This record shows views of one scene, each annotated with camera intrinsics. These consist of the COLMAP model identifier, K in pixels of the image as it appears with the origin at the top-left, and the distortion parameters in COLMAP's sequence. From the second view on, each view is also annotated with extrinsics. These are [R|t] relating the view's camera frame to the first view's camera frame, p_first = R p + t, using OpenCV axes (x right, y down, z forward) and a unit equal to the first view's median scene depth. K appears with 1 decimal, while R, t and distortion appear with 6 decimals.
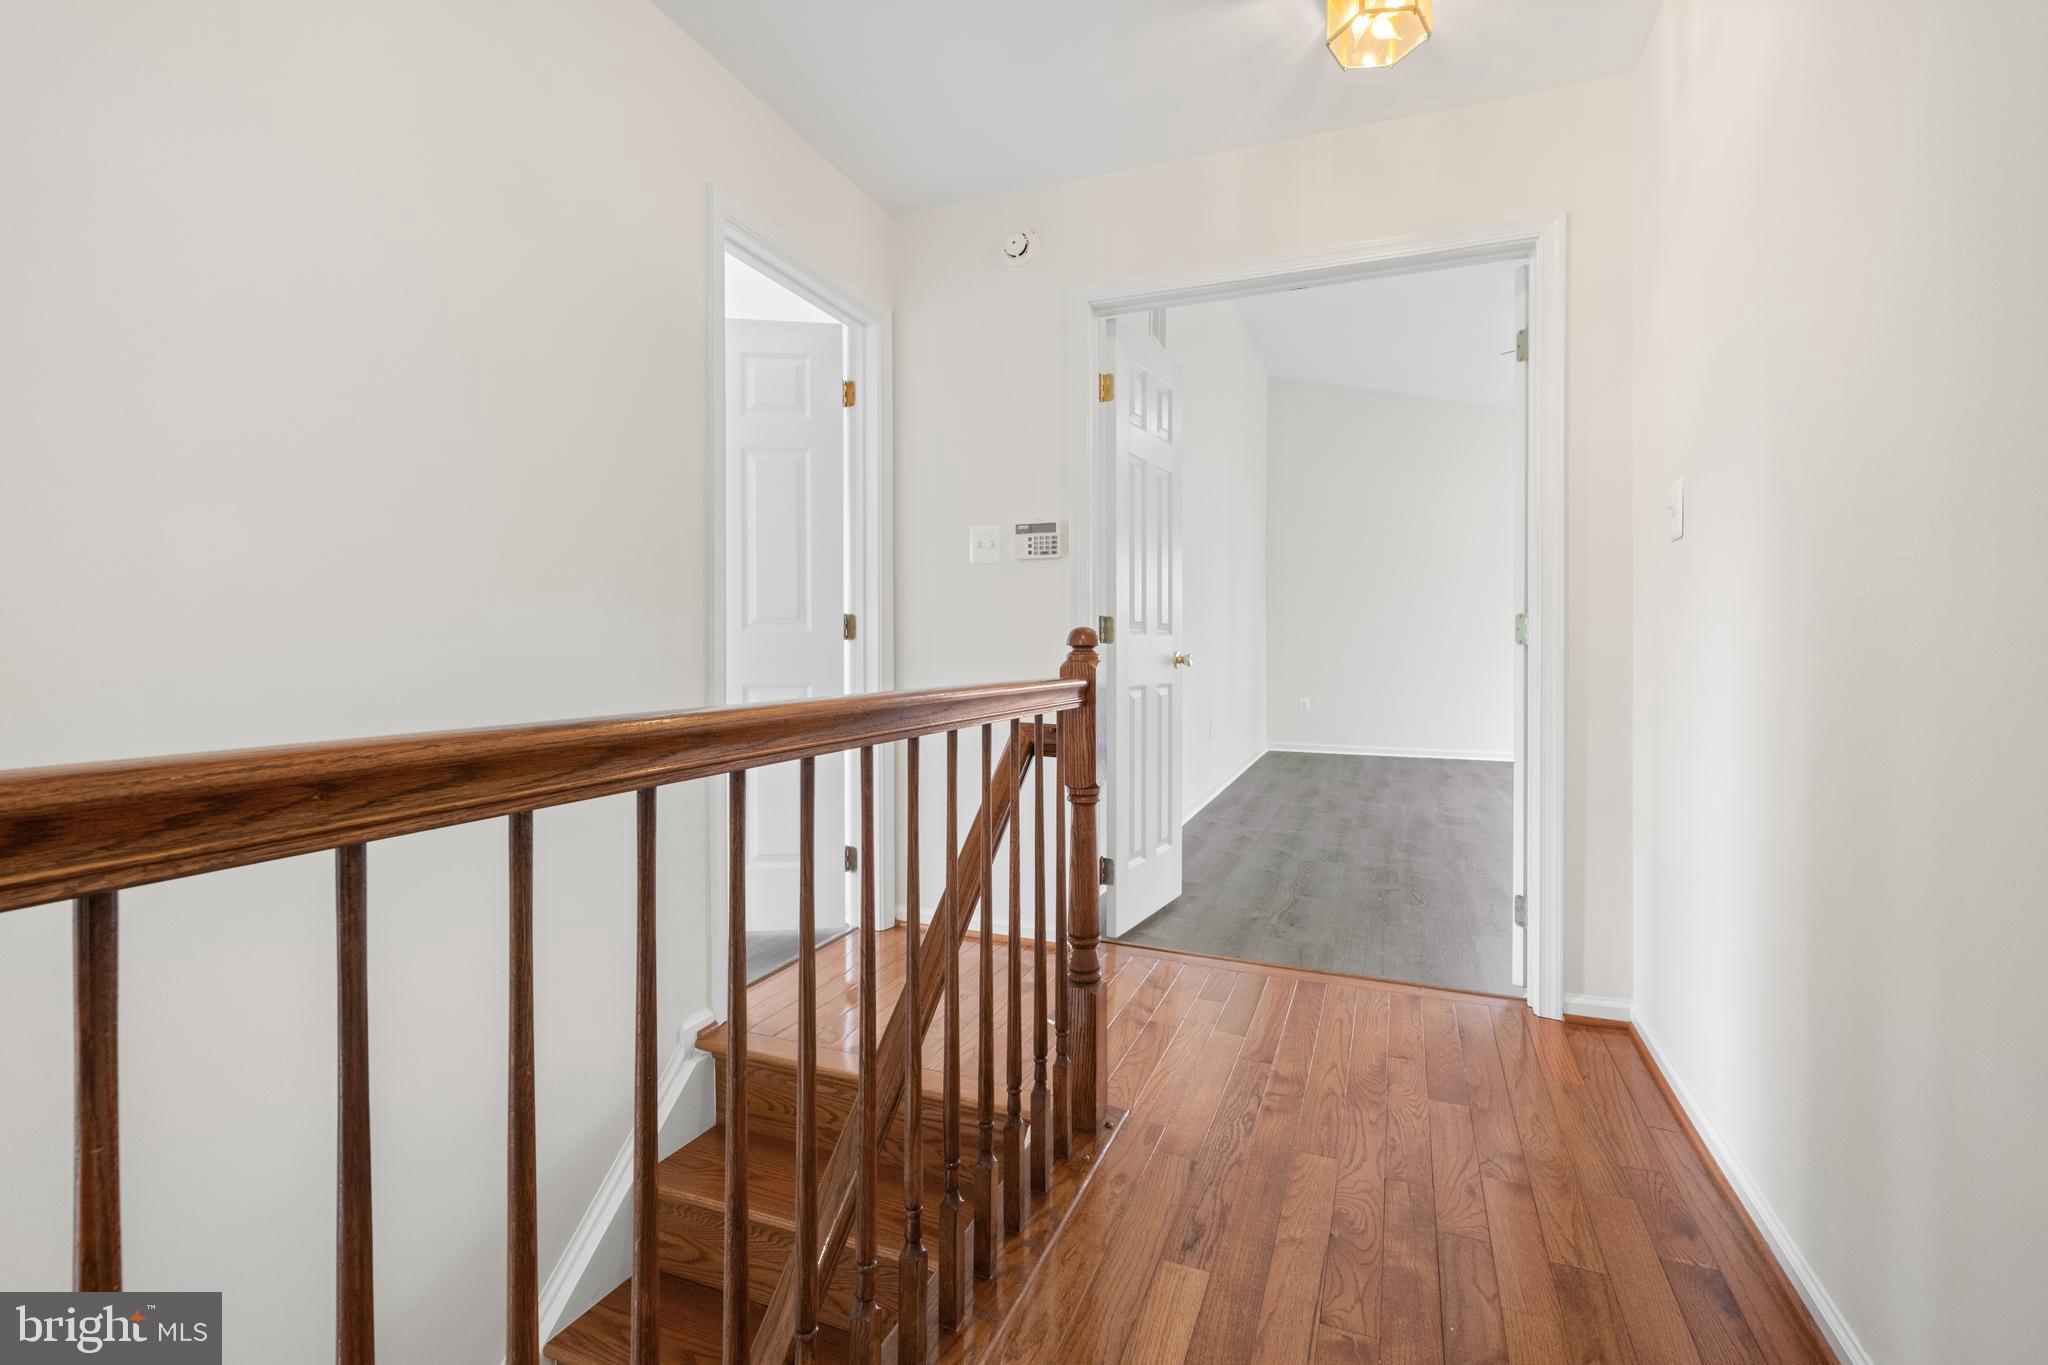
lens RADIAL K [[926.6, 0, 1024.0], [0, 926.6, 682.5], [0, 0, 1]] dist [-0.001885, 0.000555]
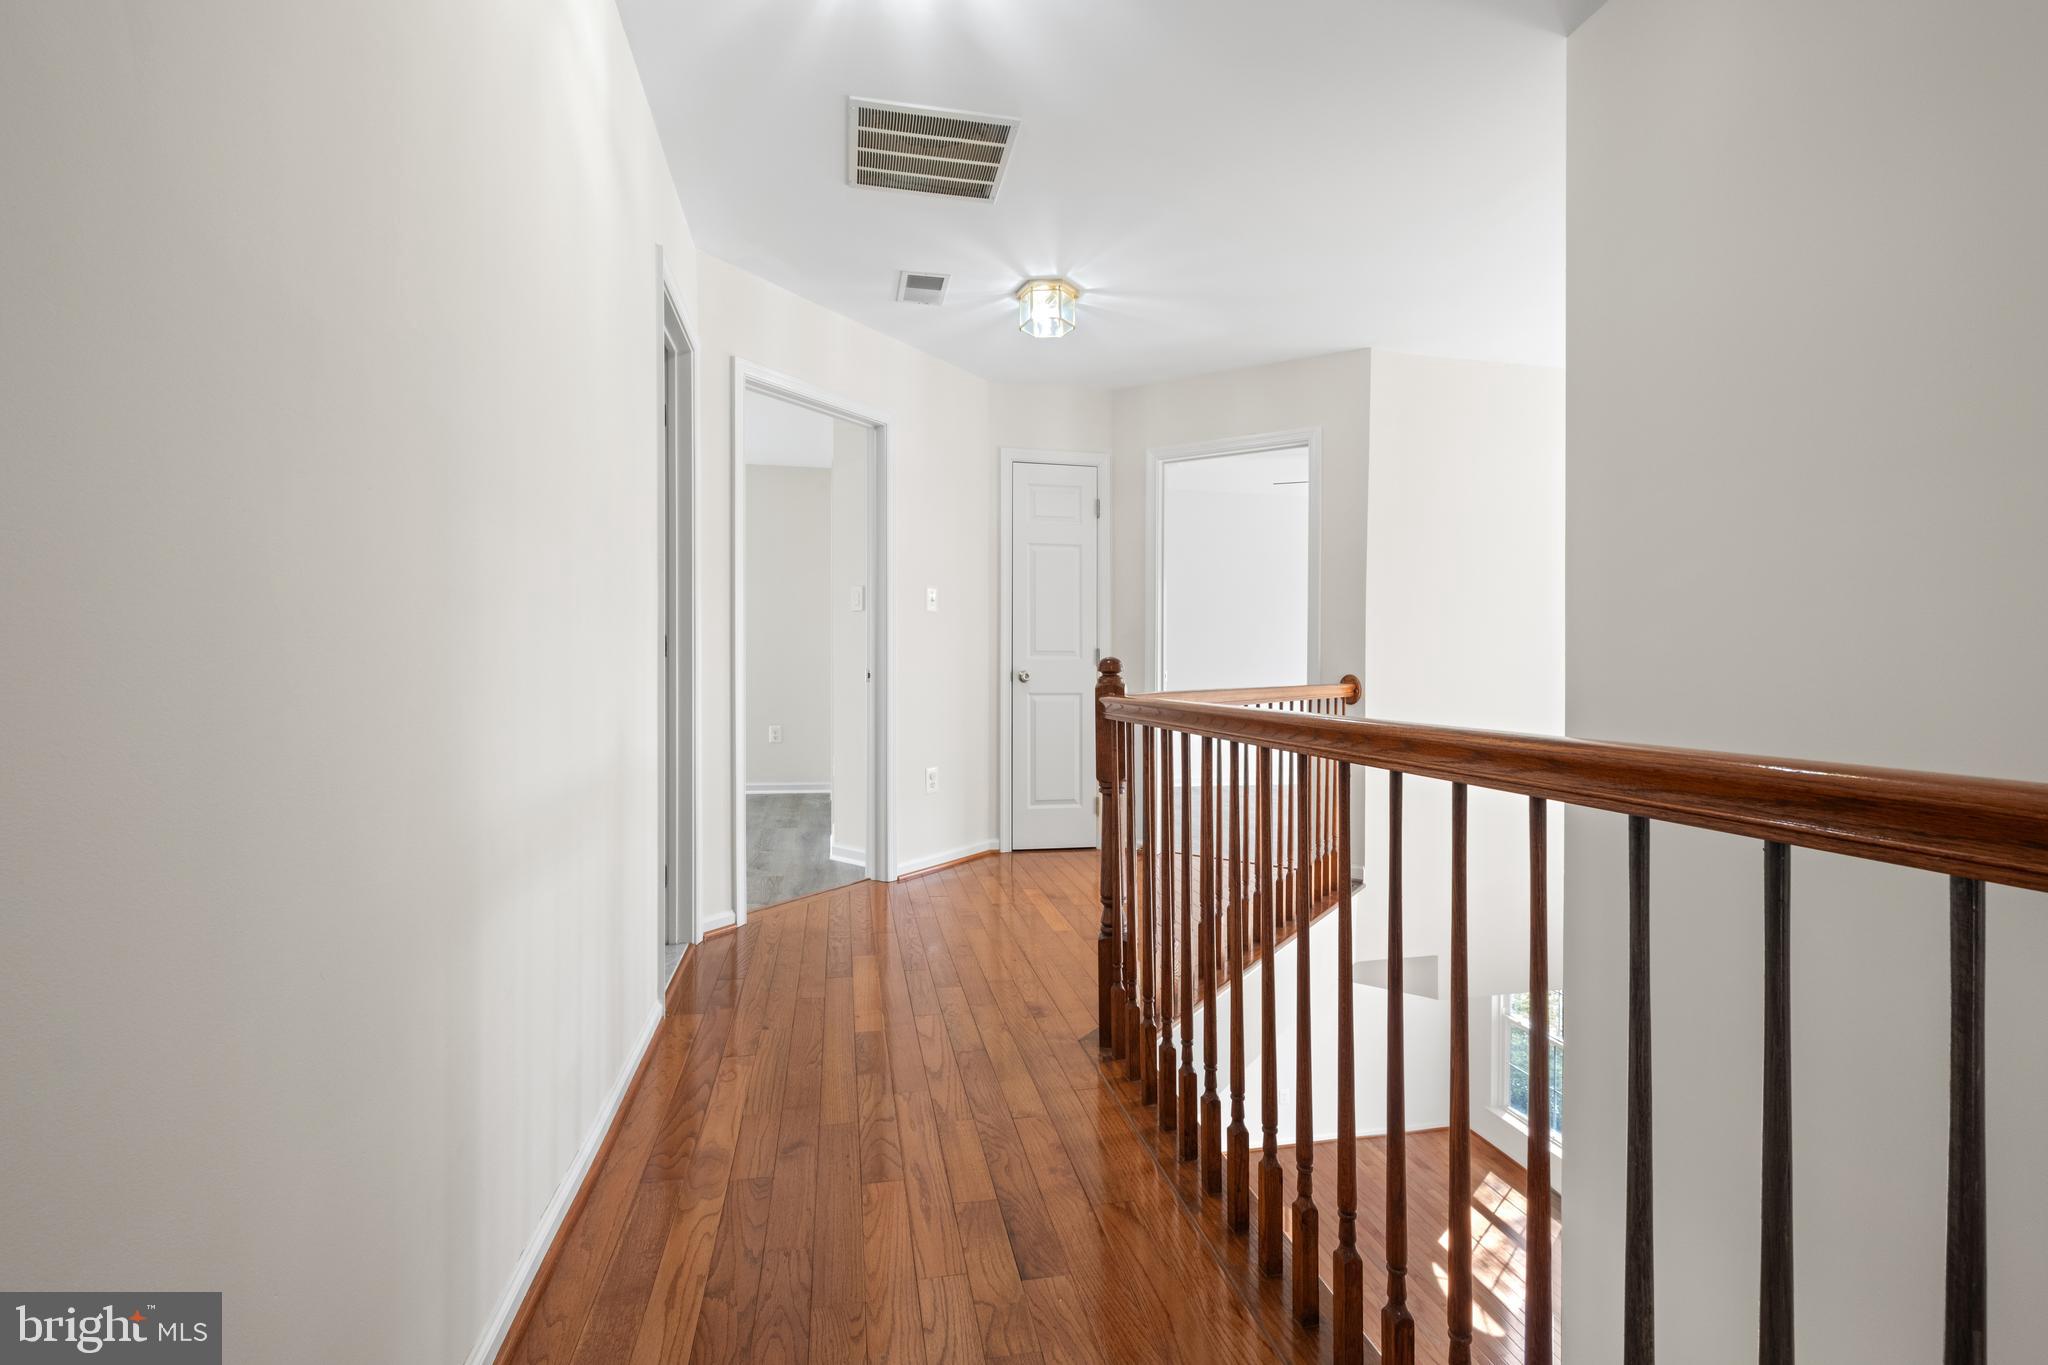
lens RADIAL K [[926.6, 0, 1024.0], [0, 926.6, 682.5], [0, 0, 1]] dist [-0.001885, 0.000555]
pose [[-0.833951, 0.022874, -0.551364, 0.802999], [-0.007660, 0.998564, 0.053013, -0.092908], [0.551785, 0.048434, -0.832579, 1.604286]]
